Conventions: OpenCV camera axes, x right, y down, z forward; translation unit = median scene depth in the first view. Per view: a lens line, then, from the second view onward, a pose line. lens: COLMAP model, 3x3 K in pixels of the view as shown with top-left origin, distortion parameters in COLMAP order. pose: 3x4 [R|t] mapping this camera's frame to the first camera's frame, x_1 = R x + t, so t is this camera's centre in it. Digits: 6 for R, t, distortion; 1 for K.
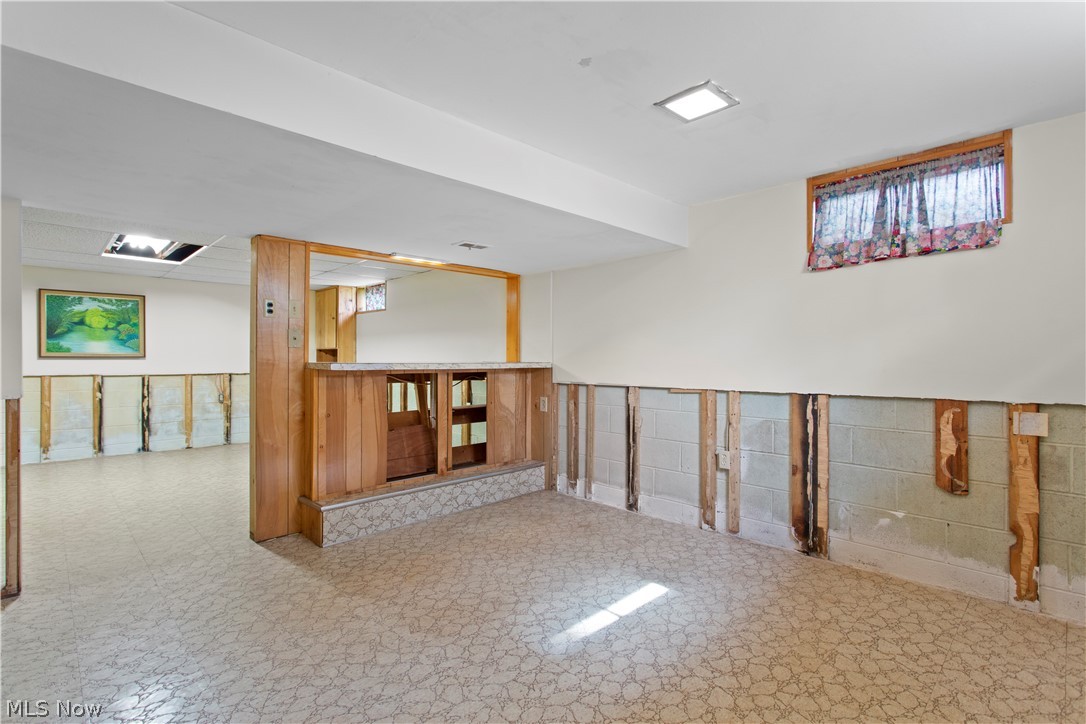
lens RADIAL K [[509.5, 0, 544.2], [0, 509.5, 358.9], [0, 0, 1]] dist [0.001789, 0.000282]
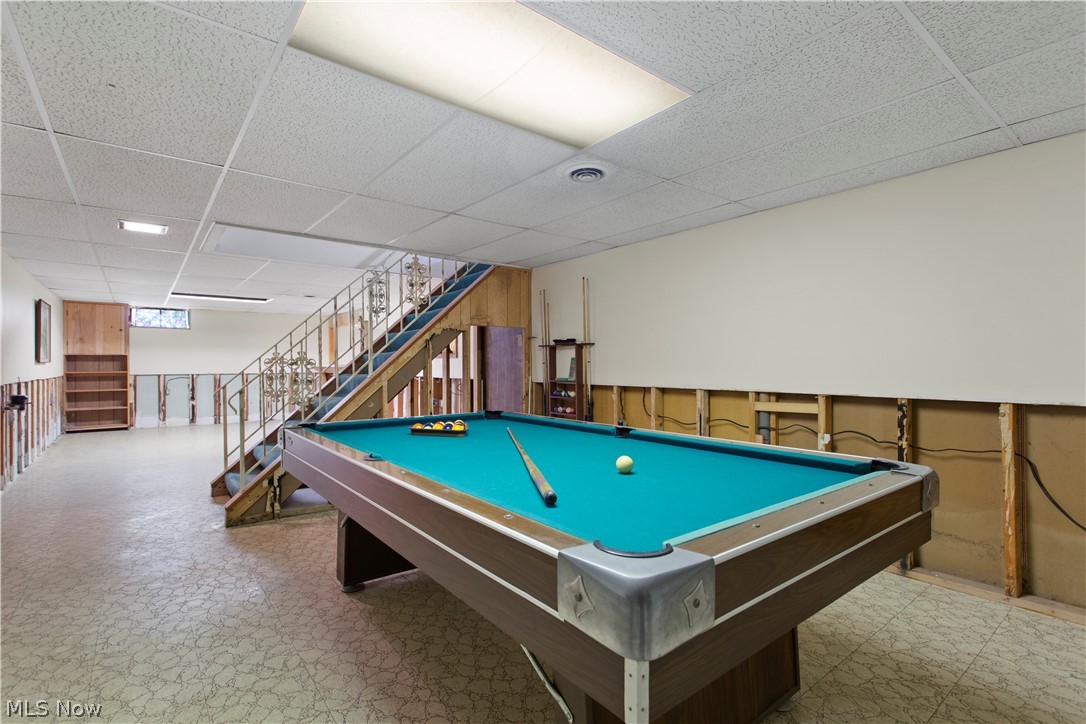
lens RADIAL K [[509.5, 0, 543.8], [0, 509.5, 361.1], [0, 0, 1]] dist [0.001789, 0.000282]
pose [[0.124695, 0.000971, 0.992195, -1.750284], [0.006230, 0.999979, -0.001761, 0.003654], [-0.992176, 0.006401, 0.124686, -0.178148]]
